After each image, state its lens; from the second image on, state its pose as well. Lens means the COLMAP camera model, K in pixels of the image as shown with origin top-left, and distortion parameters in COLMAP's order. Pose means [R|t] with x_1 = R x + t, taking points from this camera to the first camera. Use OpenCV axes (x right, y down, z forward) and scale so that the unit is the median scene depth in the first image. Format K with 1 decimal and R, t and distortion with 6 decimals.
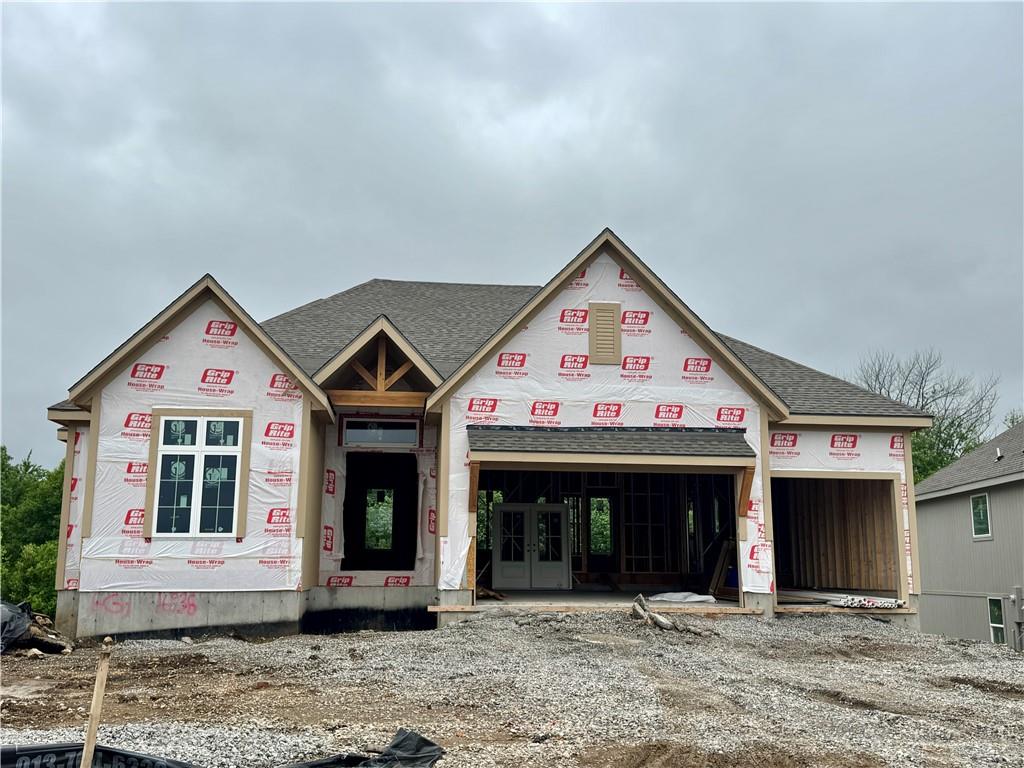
lens RADIAL K [[1018.6, 0, 512.0], [0, 1018.6, 384.0], [0, 0, 1]] dist [0.158904, -0.314817]
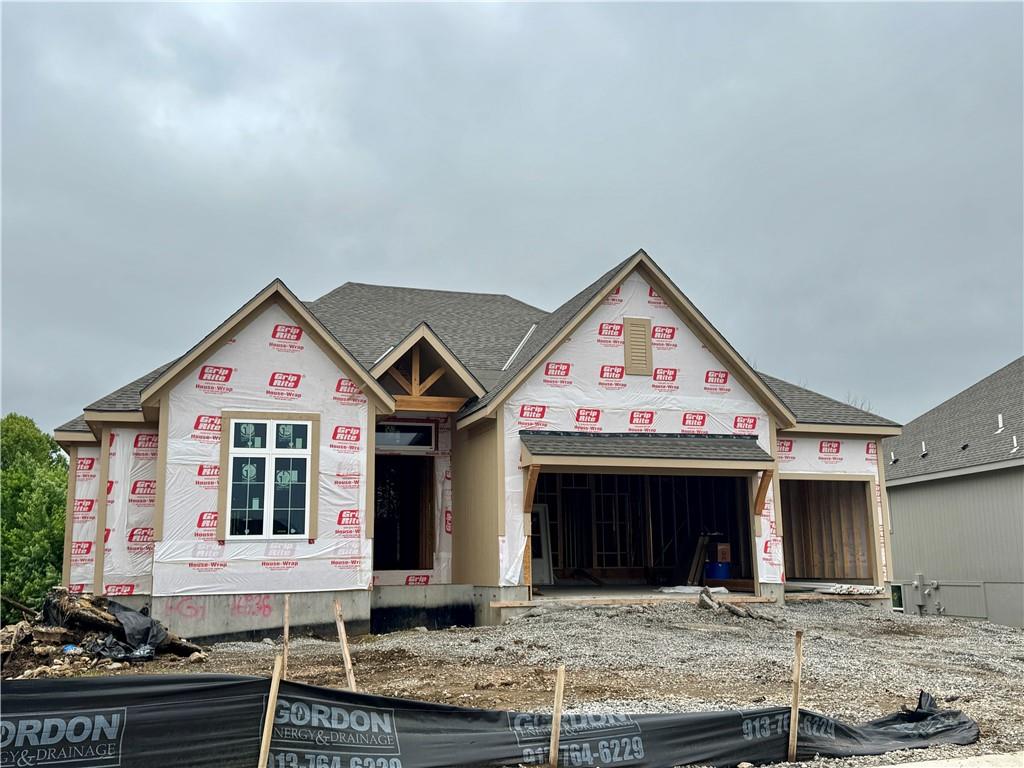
lens RADIAL K [[1018.6, 0, 512.0], [0, 1018.6, 384.0], [0, 0, 1]] dist [0.158904, -0.314817]
pose [[0.977841, 0.018176, 0.208560, -0.270955], [-0.018325, 0.999831, -0.001220, -0.006132], [-0.208547, -0.002629, 0.978009, -0.031089]]
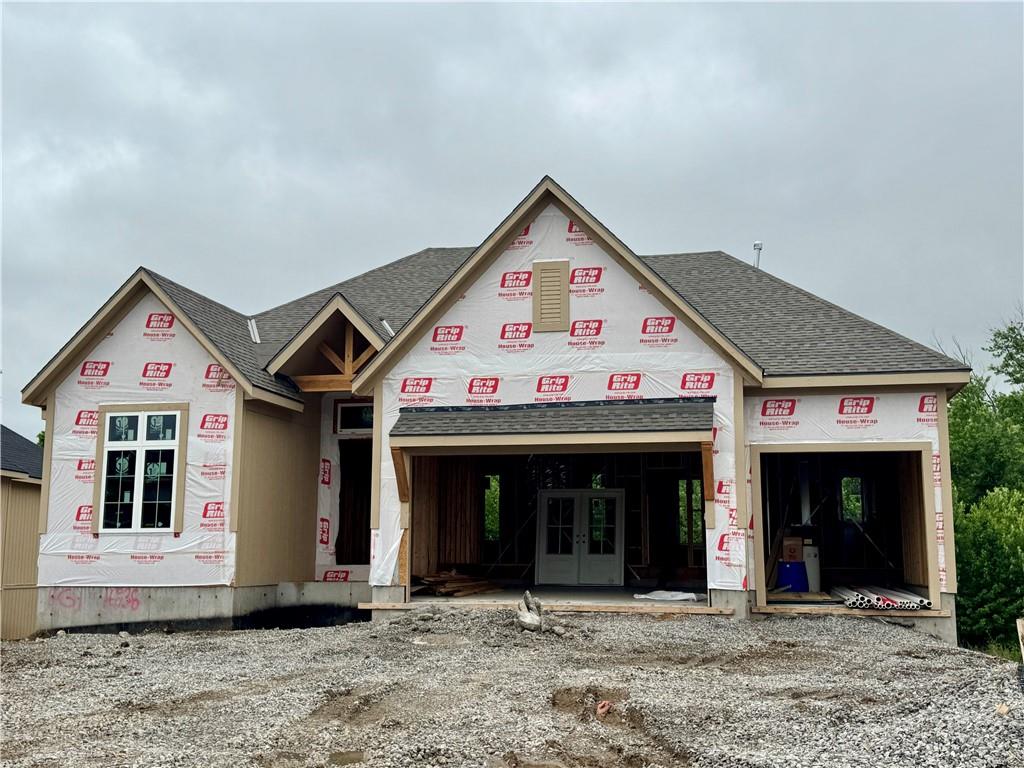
lens RADIAL K [[1168.0, 0, 512.0], [0, 1168.0, 384.0], [0, 0, 1]] dist [0.106827, -0.062245]
pose [[0.947670, -0.050561, -0.315223, 0.381917], [0.059650, 0.998034, 0.019246, 0.004449], [0.313630, -0.037042, 0.948822, 0.033515]]
